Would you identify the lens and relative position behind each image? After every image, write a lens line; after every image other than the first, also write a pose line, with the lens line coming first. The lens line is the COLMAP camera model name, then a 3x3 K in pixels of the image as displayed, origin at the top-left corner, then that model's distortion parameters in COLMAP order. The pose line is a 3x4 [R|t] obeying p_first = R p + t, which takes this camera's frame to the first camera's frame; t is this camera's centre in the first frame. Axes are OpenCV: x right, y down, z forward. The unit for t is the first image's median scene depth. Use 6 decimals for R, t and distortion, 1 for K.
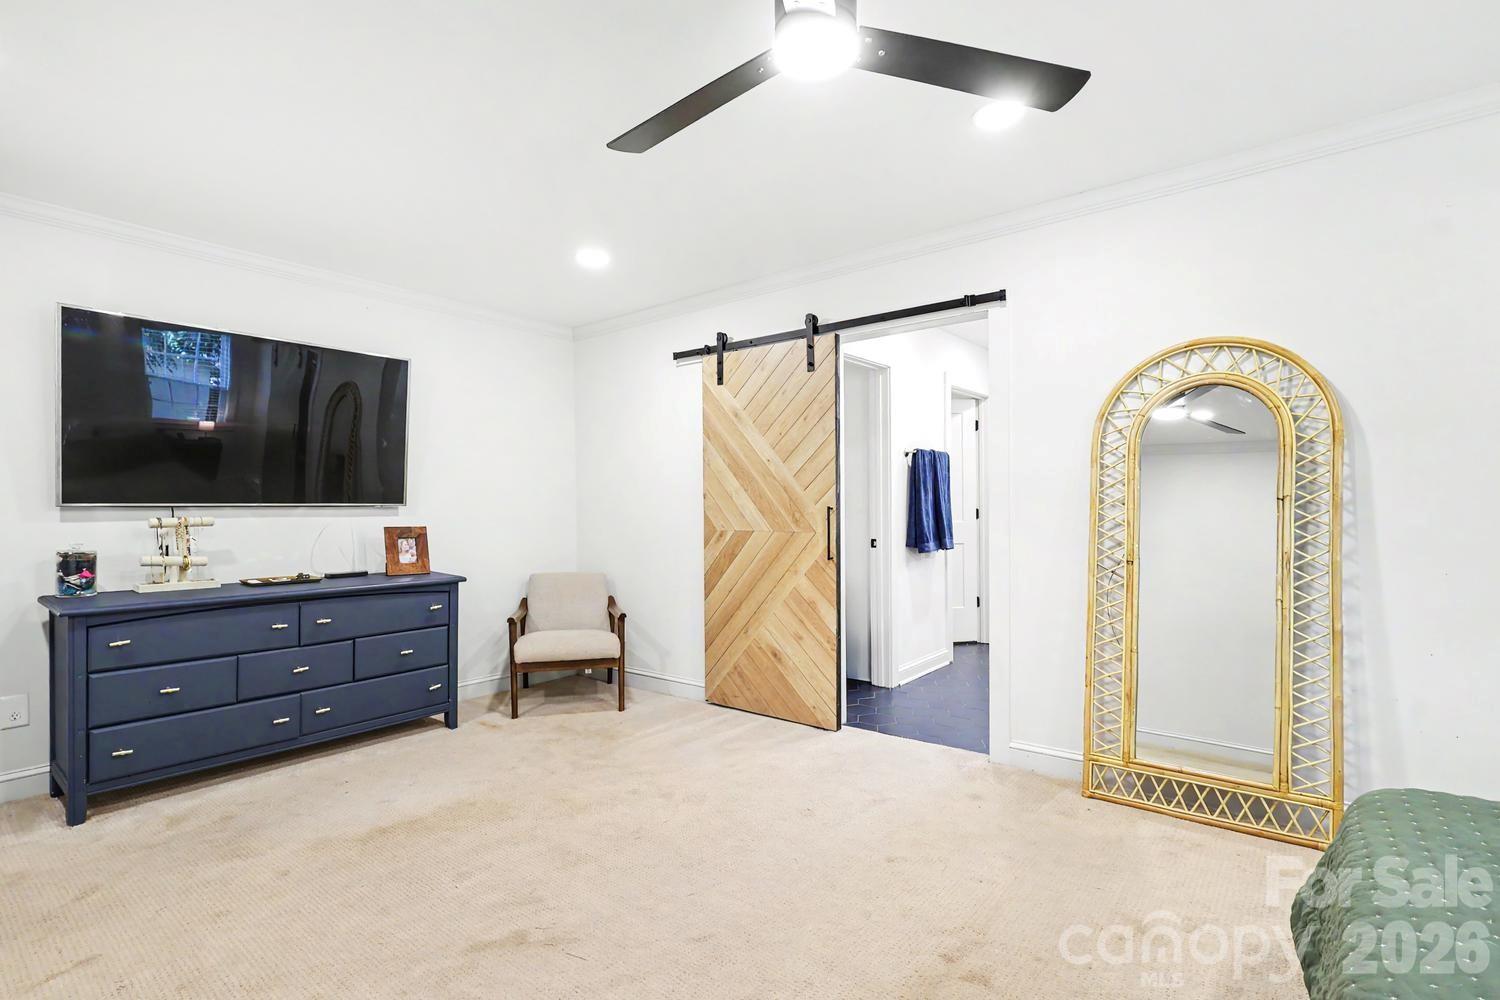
lens RADIAL K [[711.4, 0, 749.9], [0, 711.4, 503.2], [0, 0, 1]] dist [-0.000421, 0.000496]
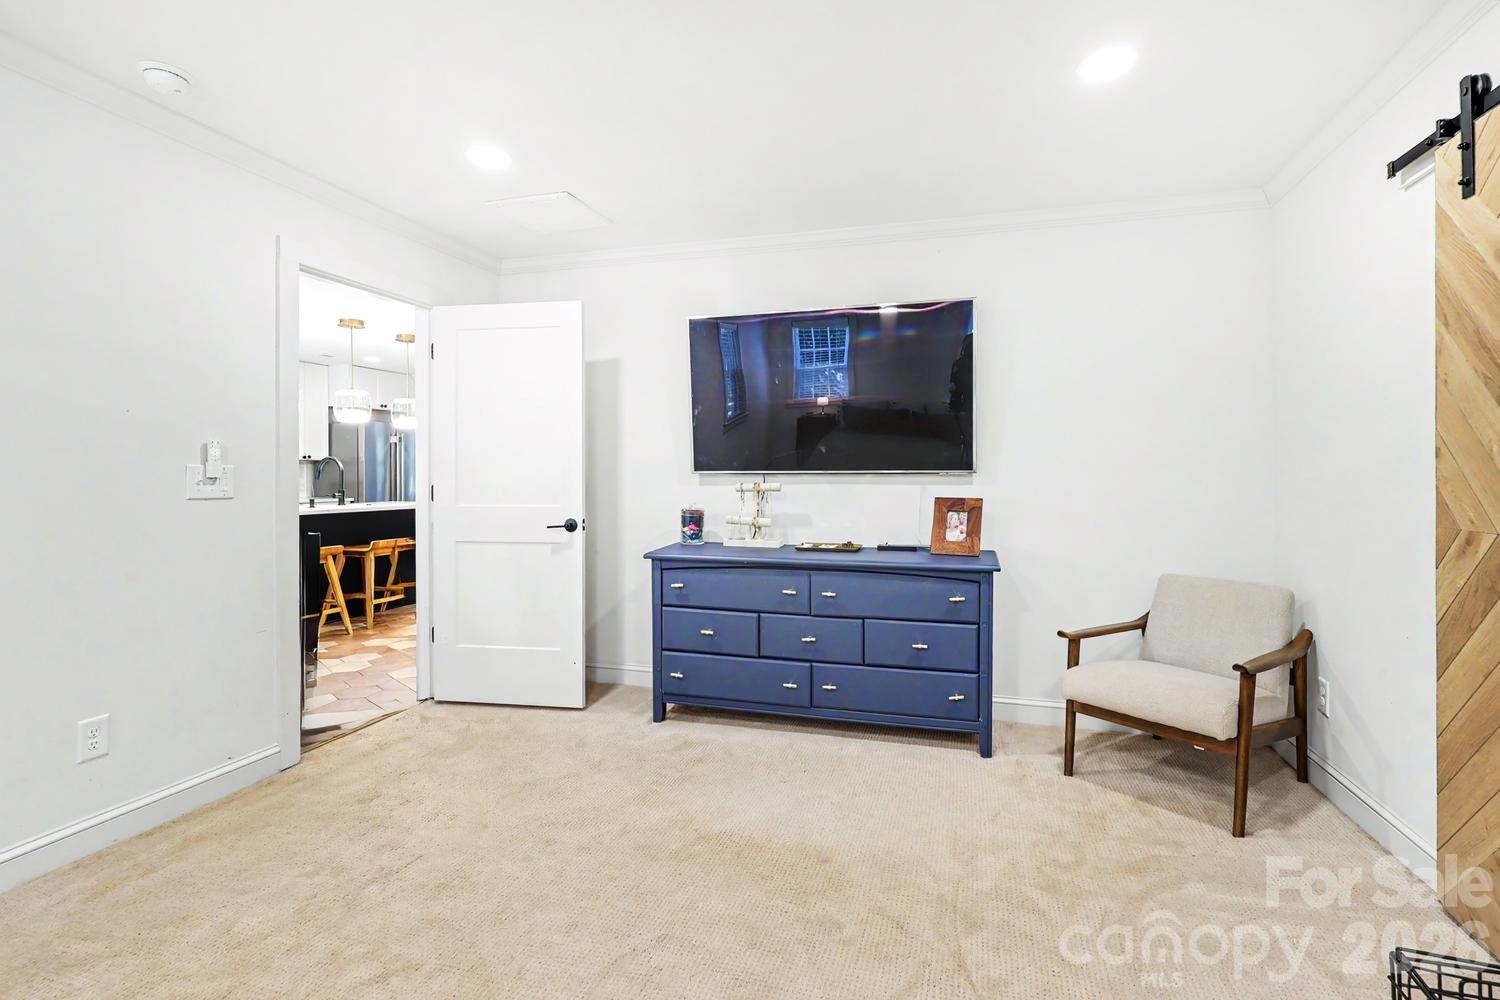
lens RADIAL K [[721.2, 0, 748.9], [0, 721.2, 470.5], [0, 0, 1]] dist [-0.001923, 0.000355]
pose [[0.372410, 0.000062, -0.928068, 0.225719], [0.005839, 0.999980, 0.002410, -0.002827], [0.928050, -0.006317, 0.372402, 0.466842]]
